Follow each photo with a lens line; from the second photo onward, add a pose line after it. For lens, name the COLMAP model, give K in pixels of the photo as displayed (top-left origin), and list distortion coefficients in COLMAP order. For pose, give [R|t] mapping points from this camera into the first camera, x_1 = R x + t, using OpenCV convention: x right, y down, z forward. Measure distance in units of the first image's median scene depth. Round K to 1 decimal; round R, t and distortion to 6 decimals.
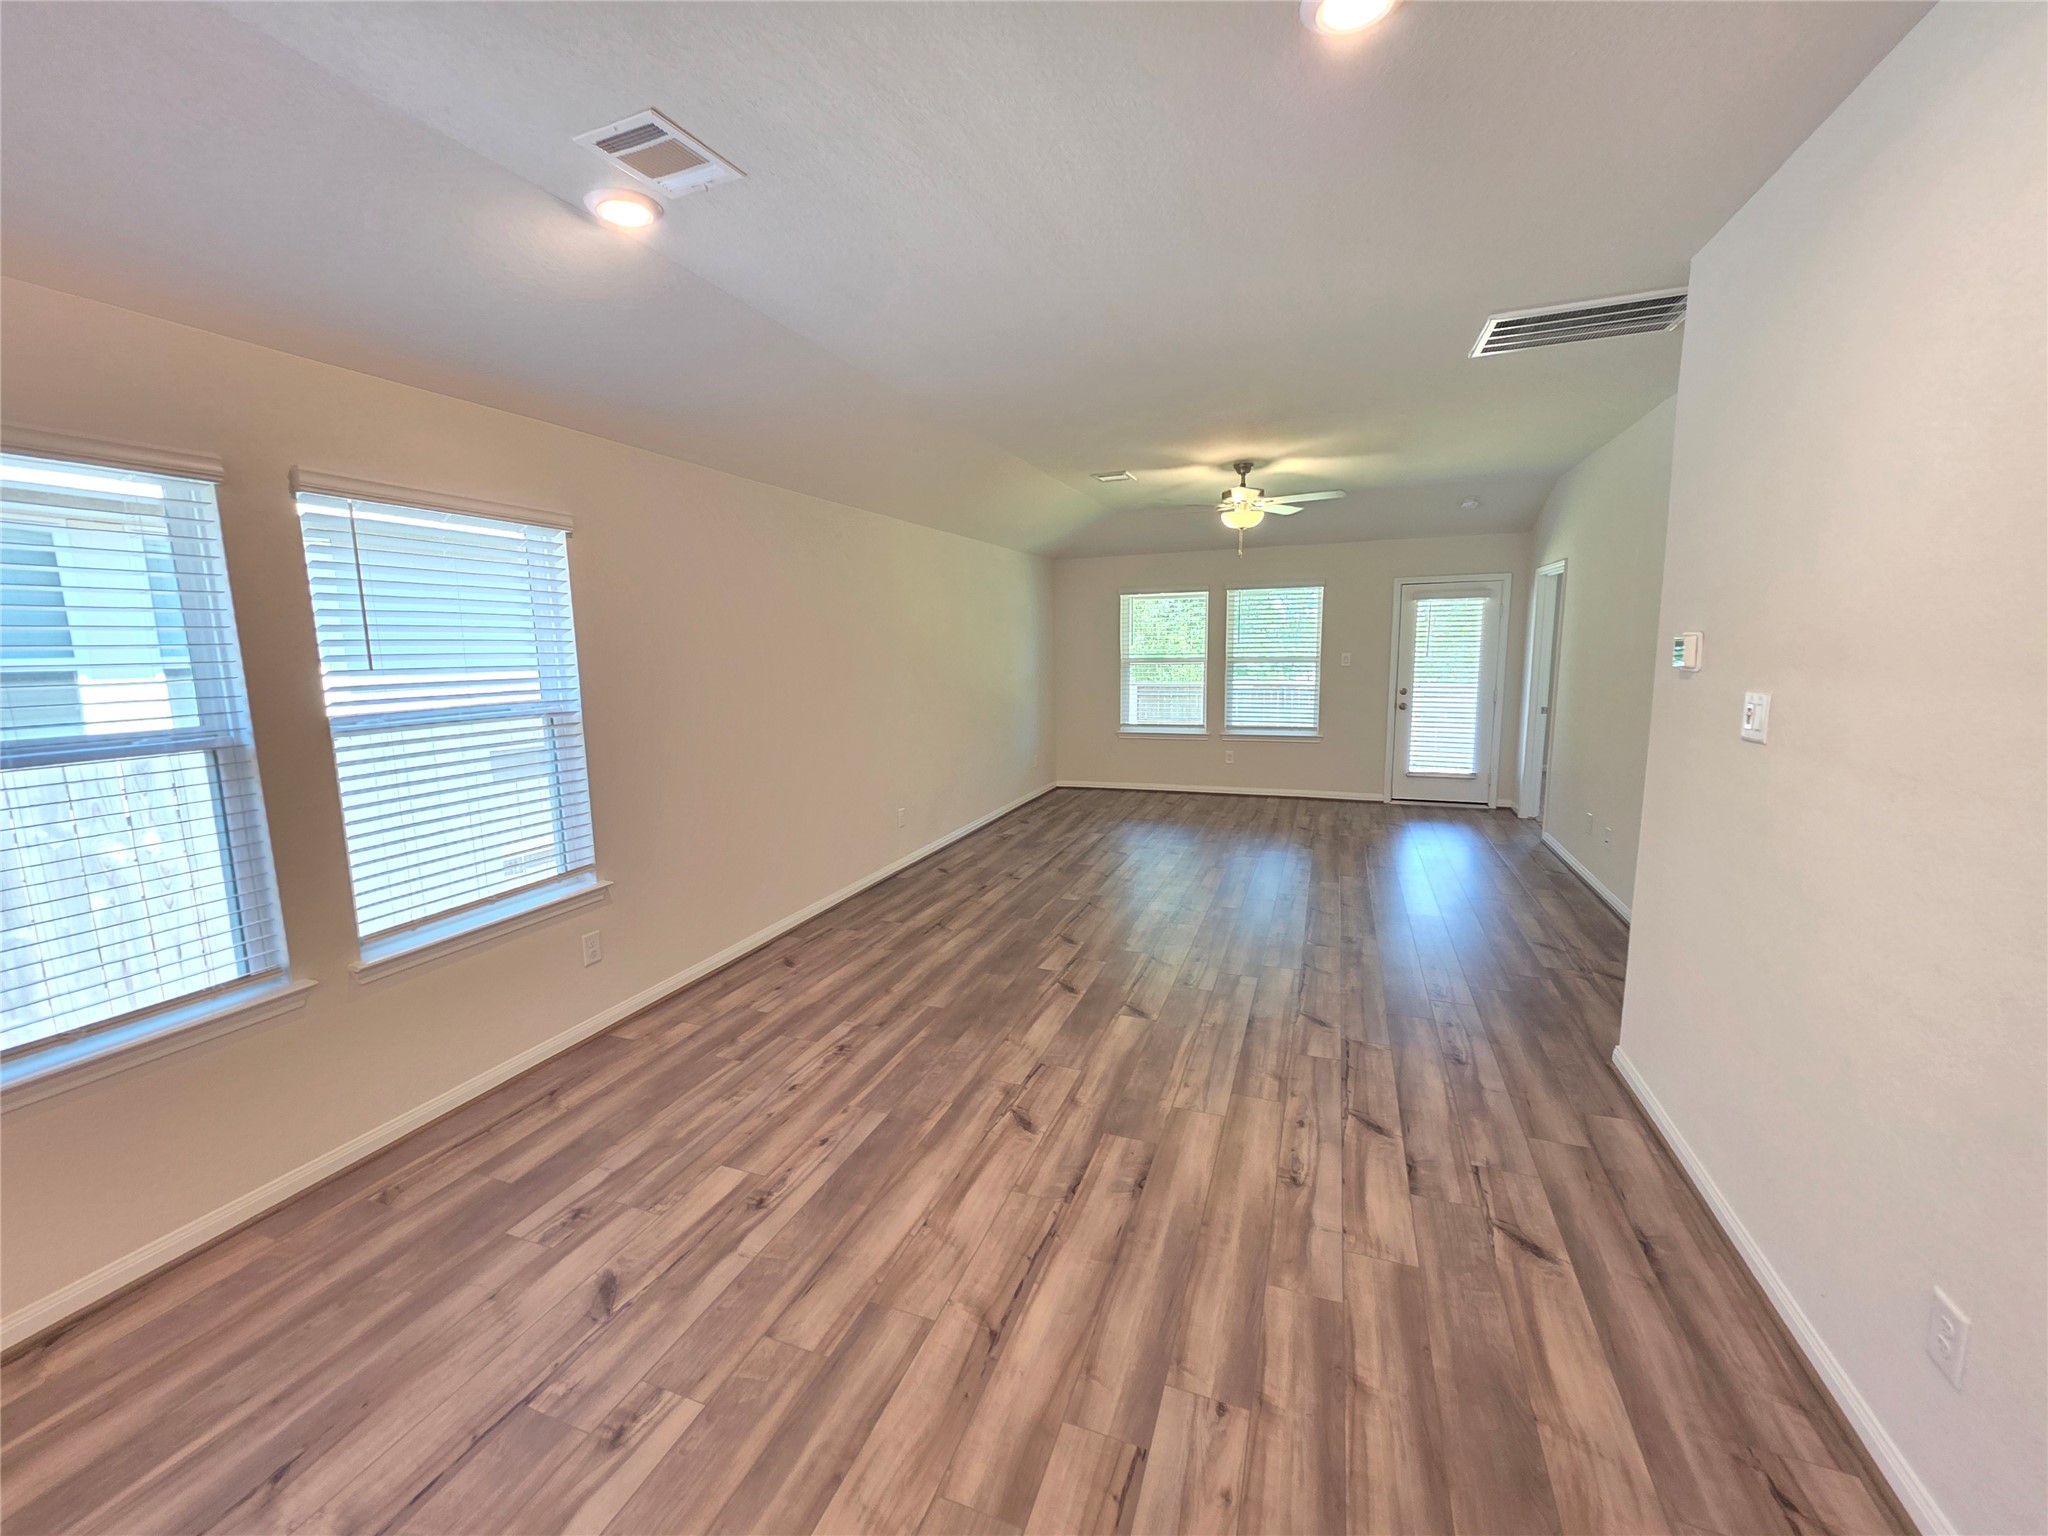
lens RADIAL K [[822.7, 0, 1024.1], [0, 822.7, 762.5], [0, 0, 1]] dist [0.006426, -0.000013]
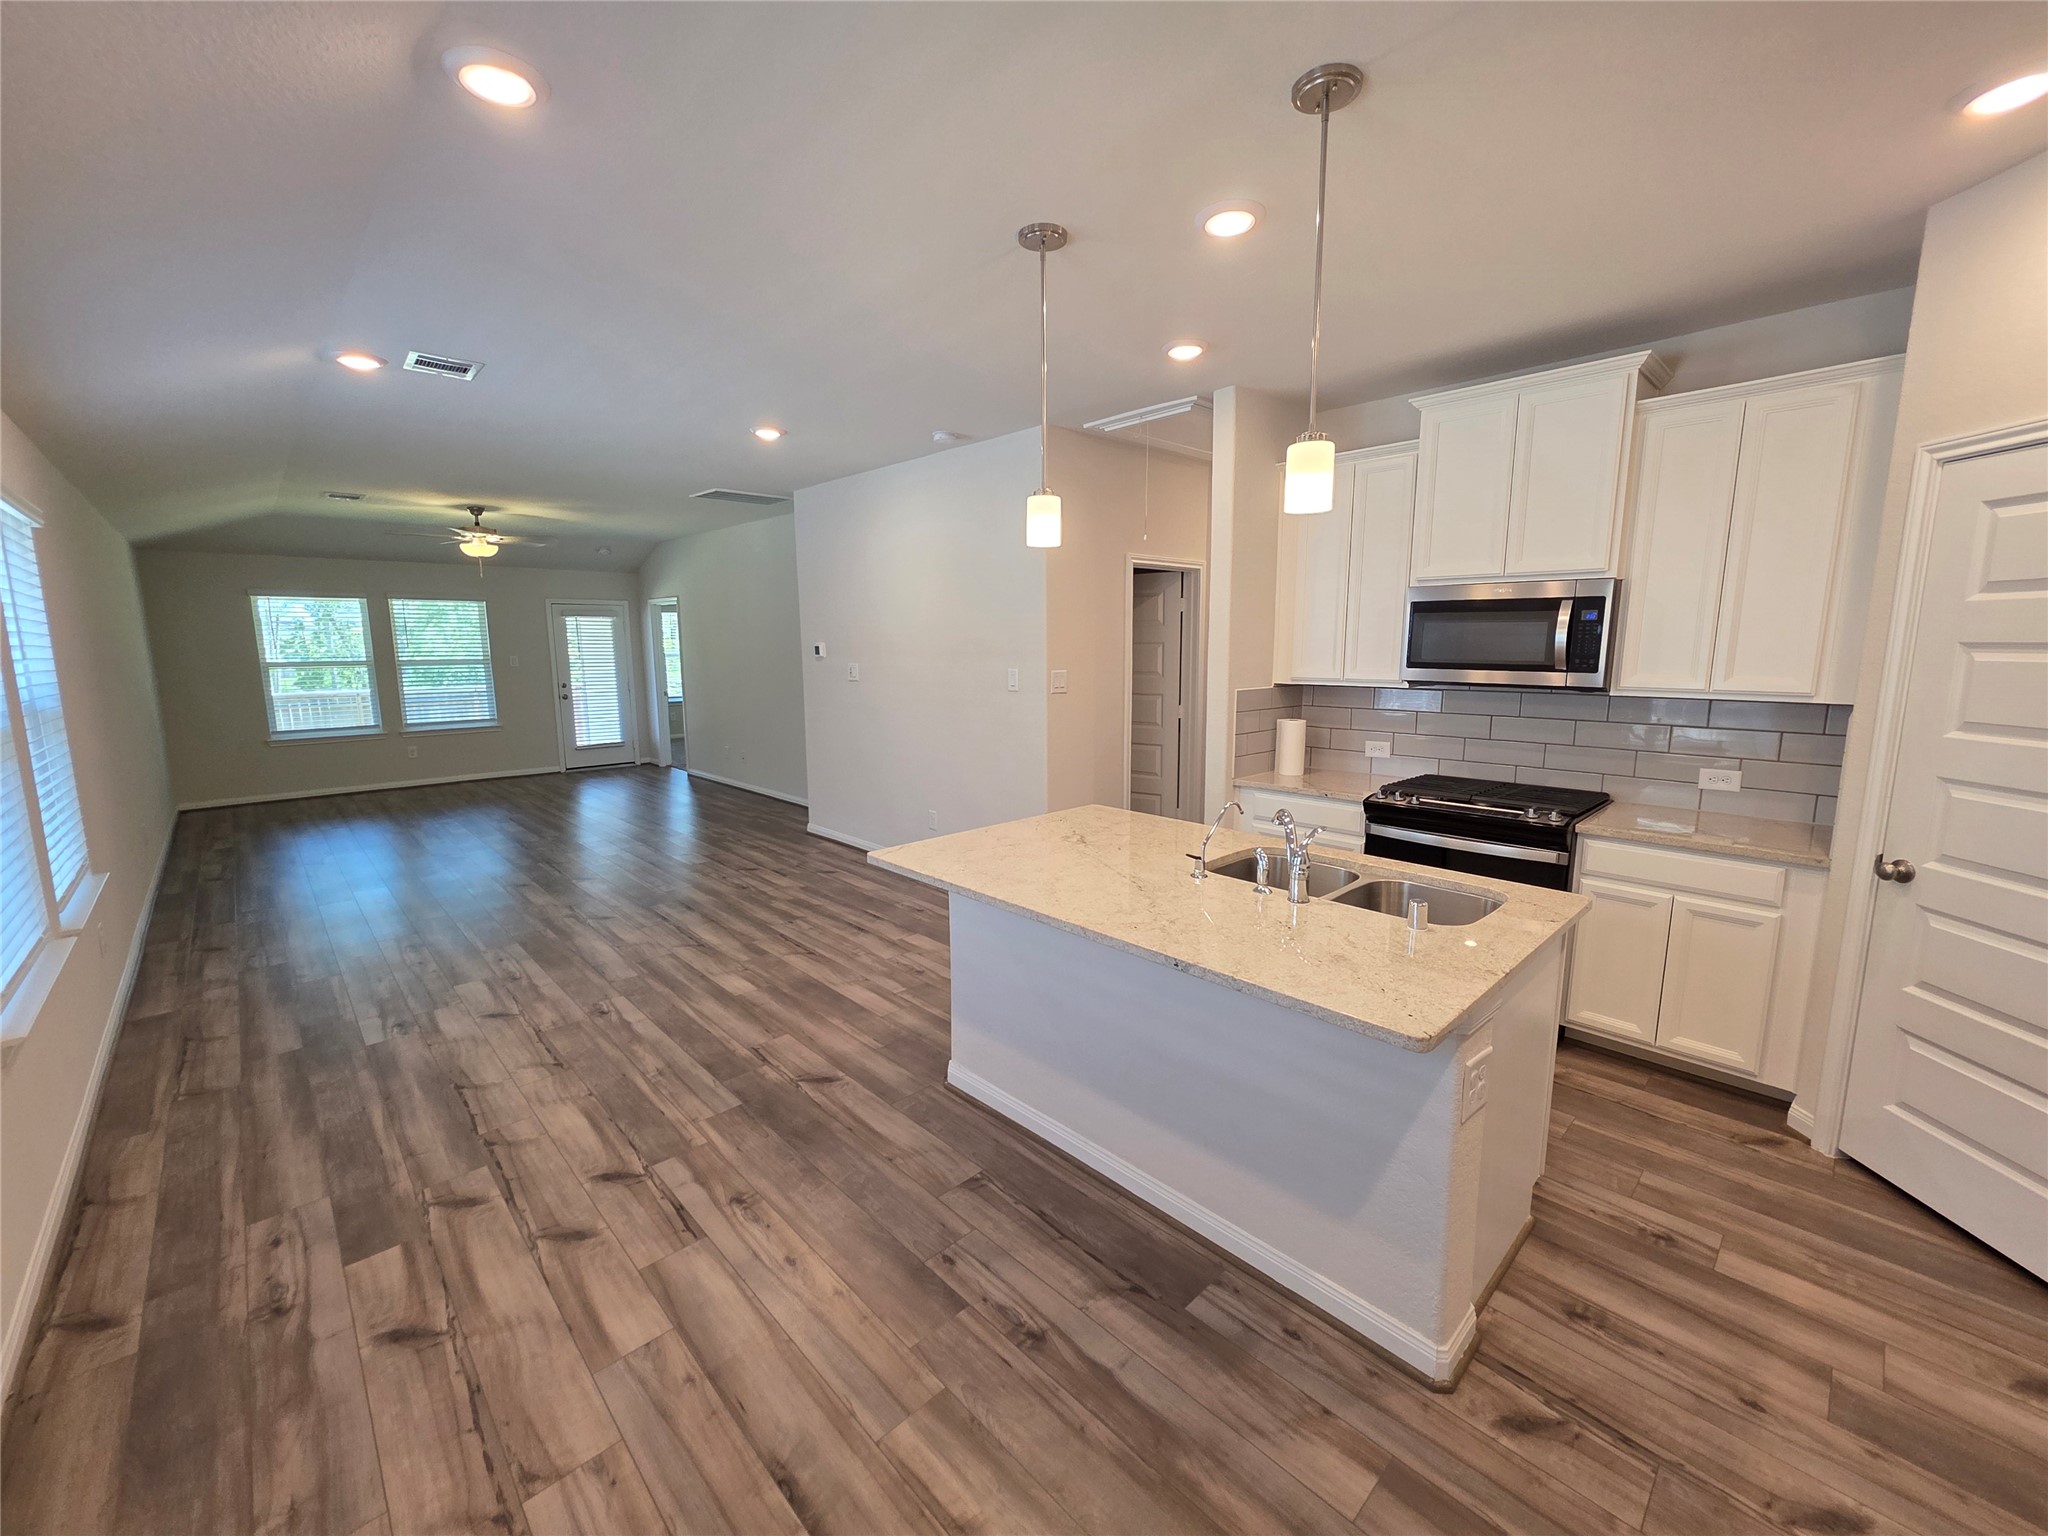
lens RADIAL K [[822.7, 0, 1022.2], [0, 822.7, 763.3], [0, 0, 1]] dist [0.006426, -0.000013]
pose [[0.427576, -0.118014, 0.896243, -1.203044], [0.125933, 0.989550, 0.070221, 0.104896], [-0.895165, 0.082841, 0.437970, -0.620744]]
